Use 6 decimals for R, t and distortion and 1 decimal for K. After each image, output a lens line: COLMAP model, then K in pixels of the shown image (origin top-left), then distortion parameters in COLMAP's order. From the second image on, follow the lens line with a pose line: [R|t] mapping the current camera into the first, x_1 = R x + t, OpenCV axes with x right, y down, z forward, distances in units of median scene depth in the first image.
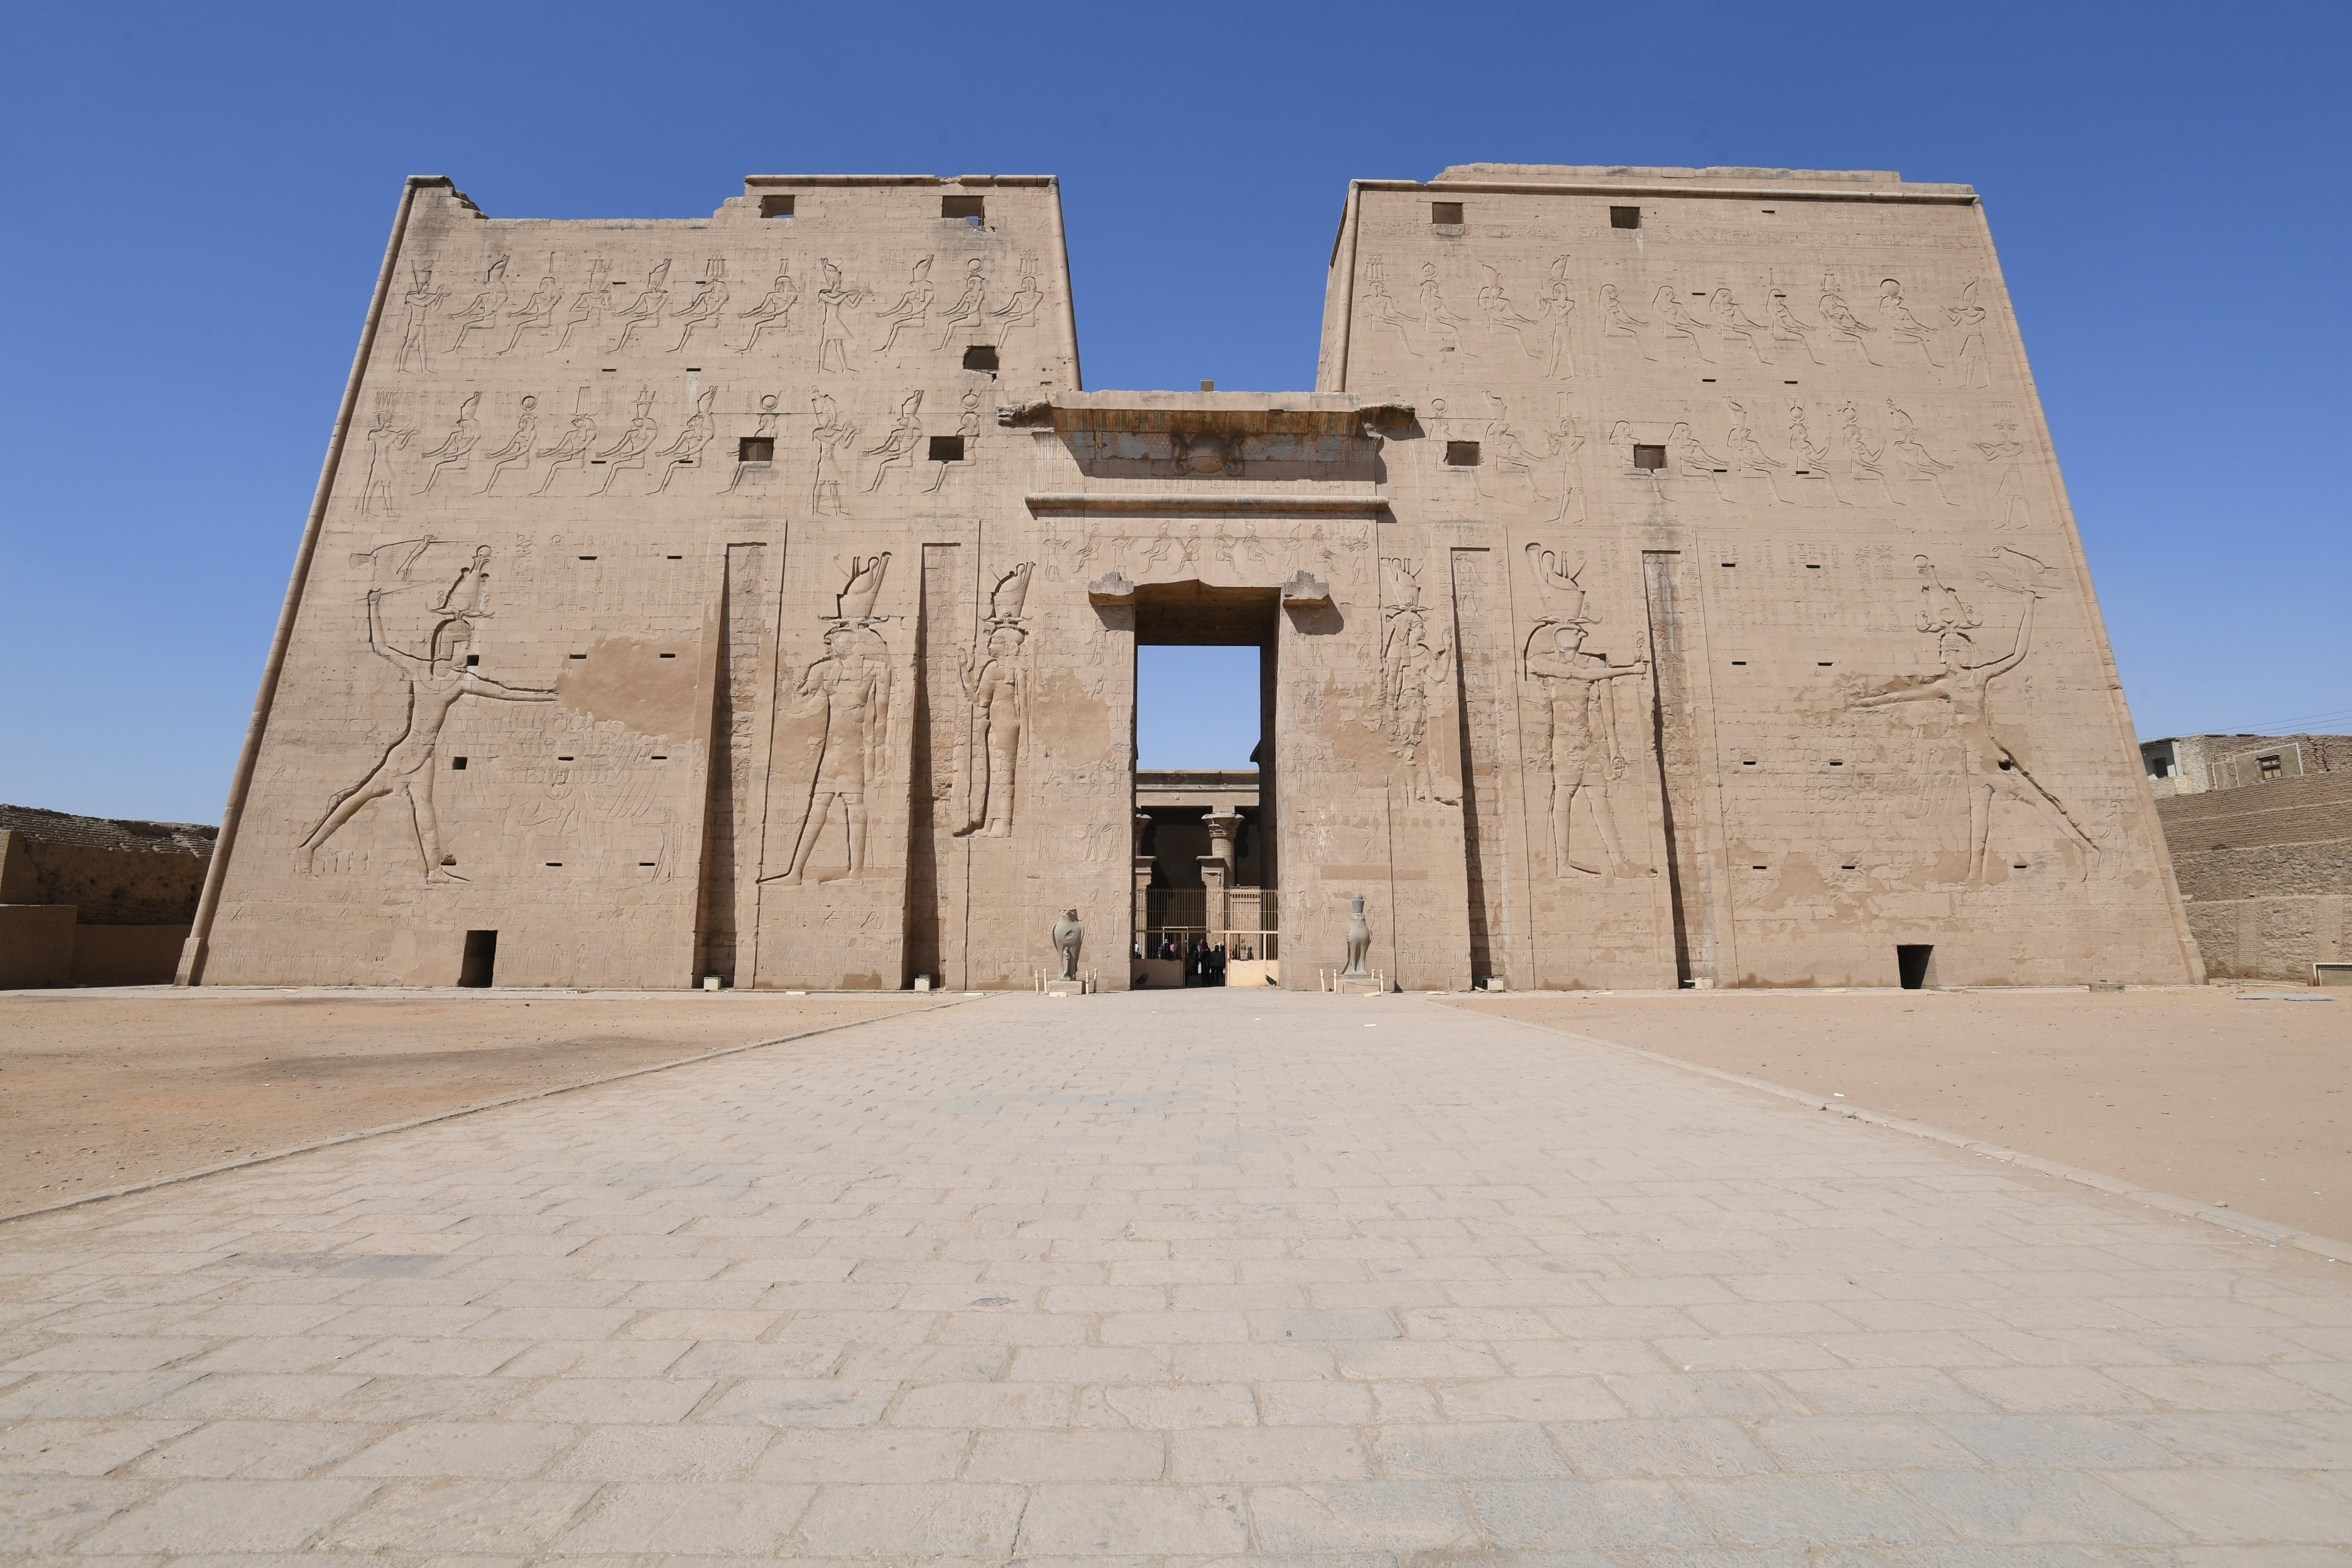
lens RADIAL K [[1257.0, 0, 1171.4], [0, 1257.0, 781.7], [0, 0, 1]] dist [-0.053651, 0.002996]
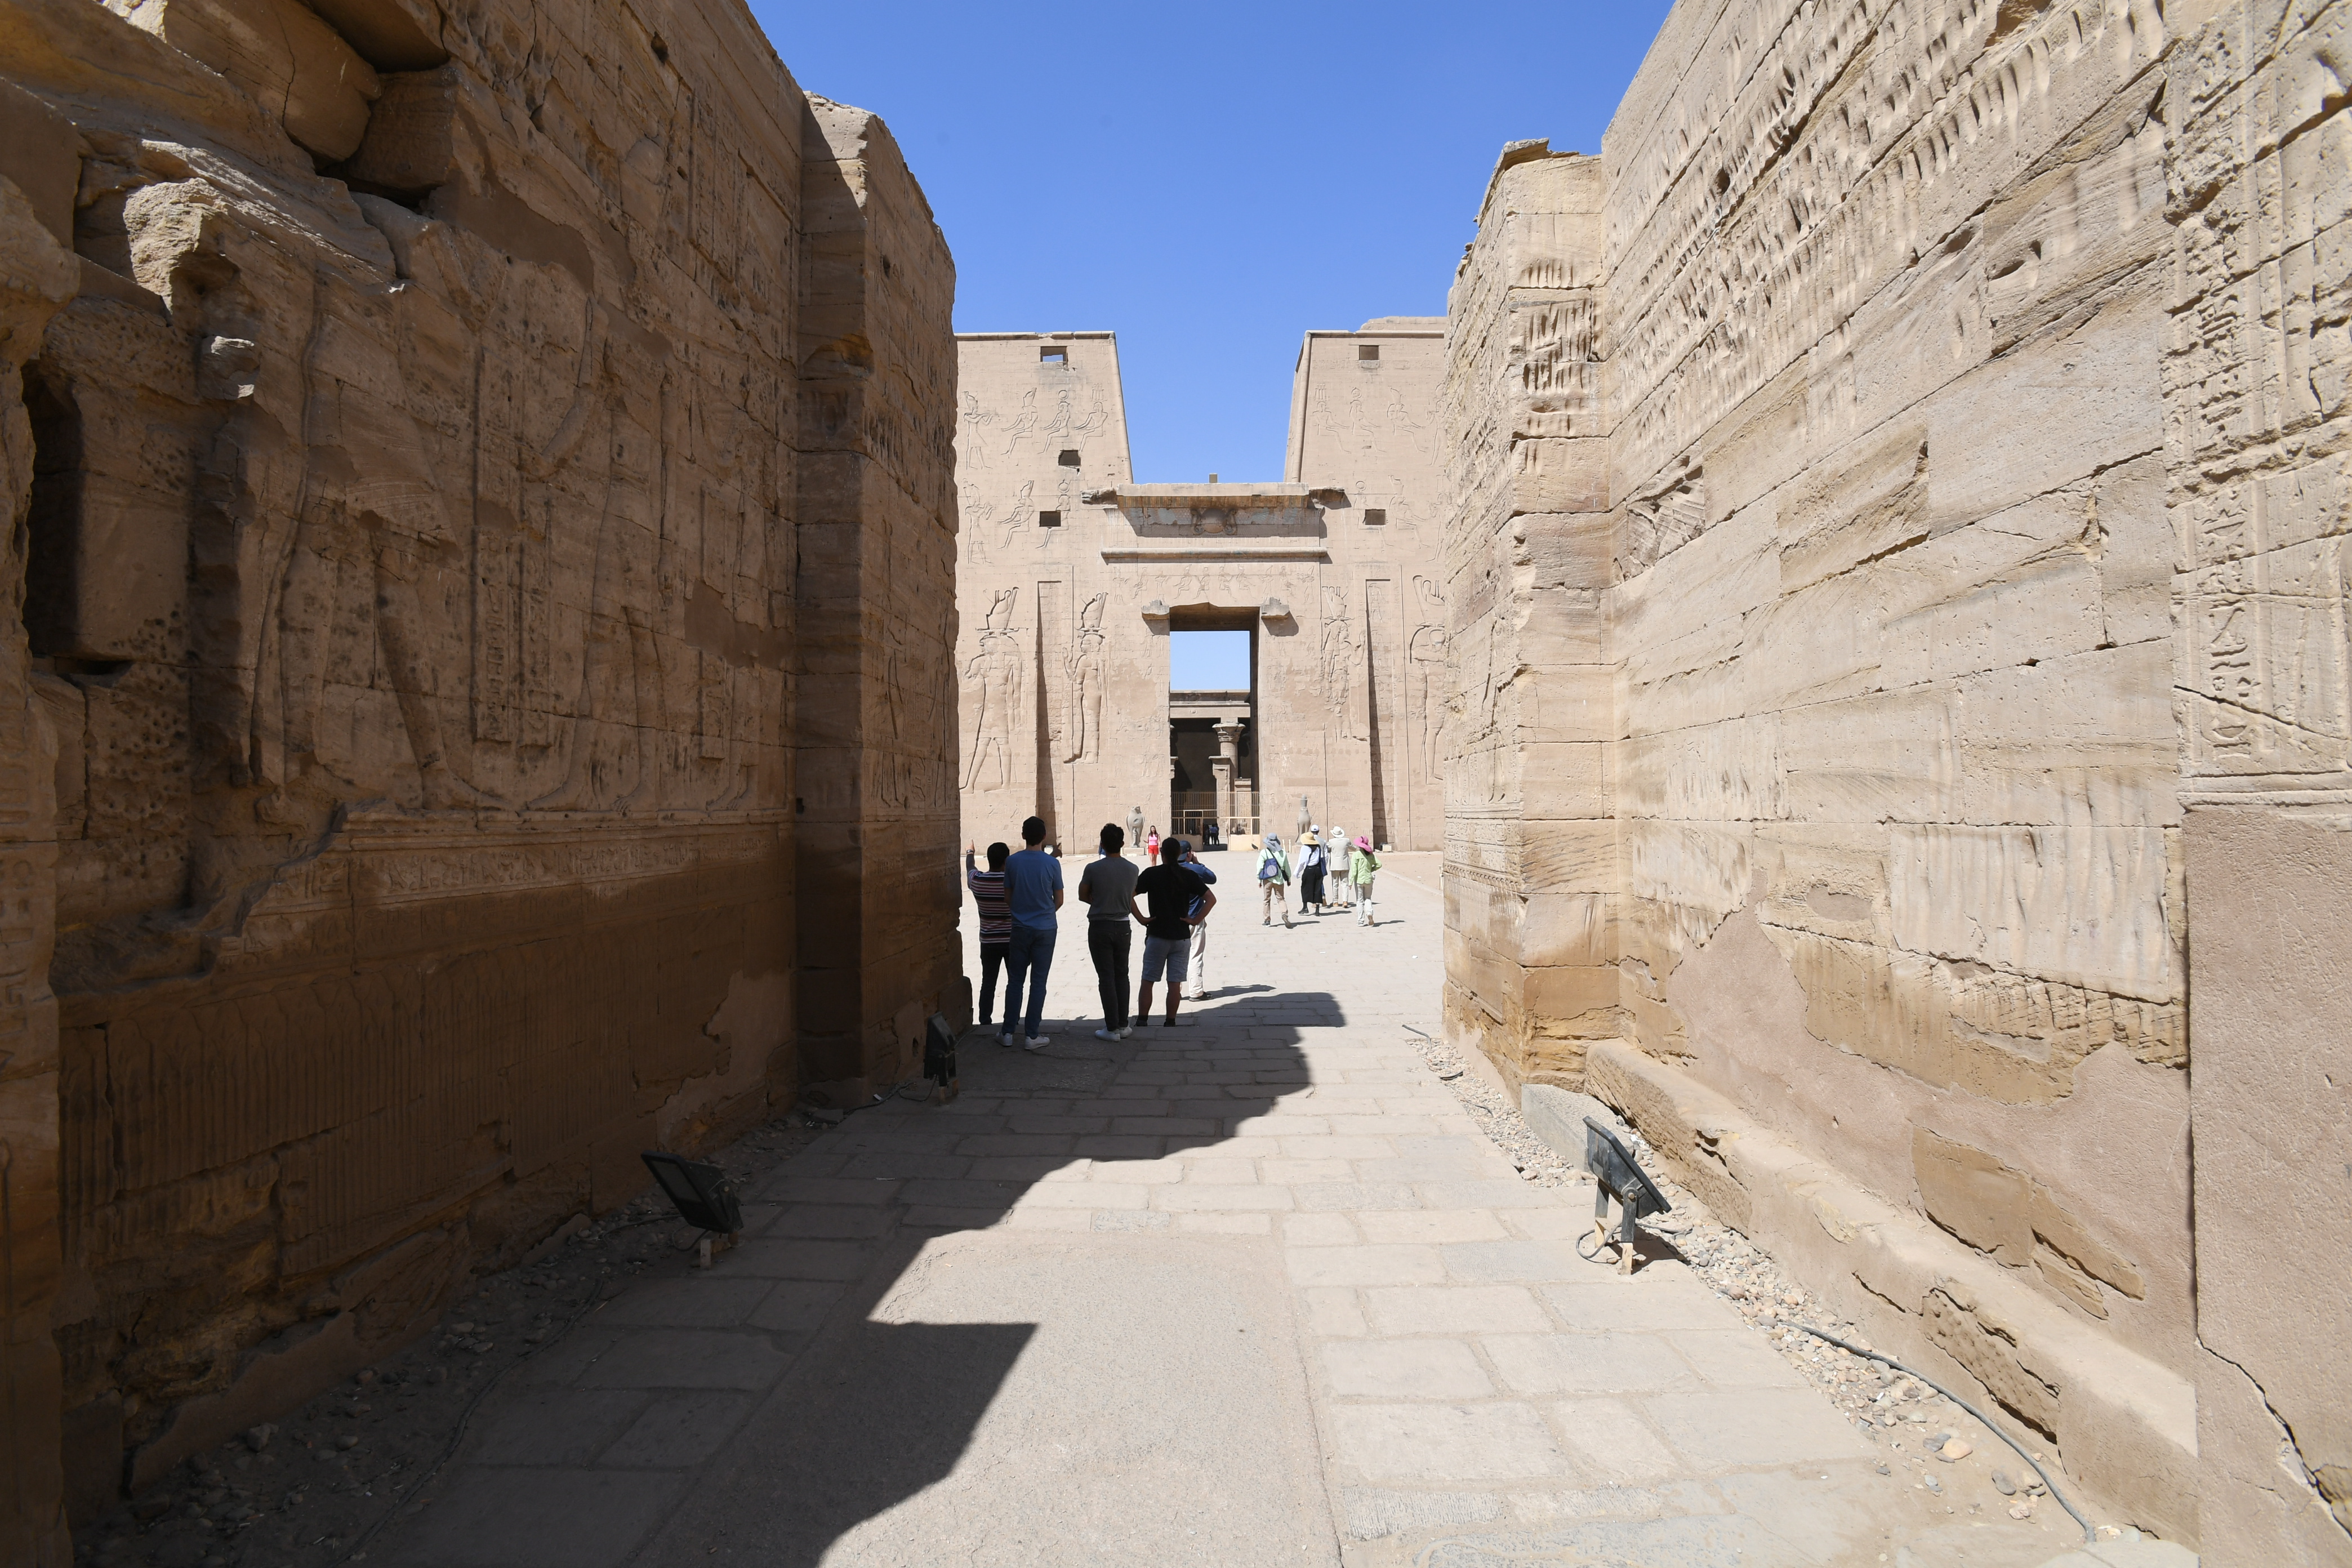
lens RADIAL K [[1120.4, 0, 1175.3], [0, 1120.4, 776.7], [0, 0, 1]] dist [-0.017925, 0.000012]
pose [[0.999884, -0.011674, -0.009813, -0.010217], [0.012502, 0.995945, 0.089093, -0.064659], [0.008733, -0.089205, 0.995975, -0.450160]]
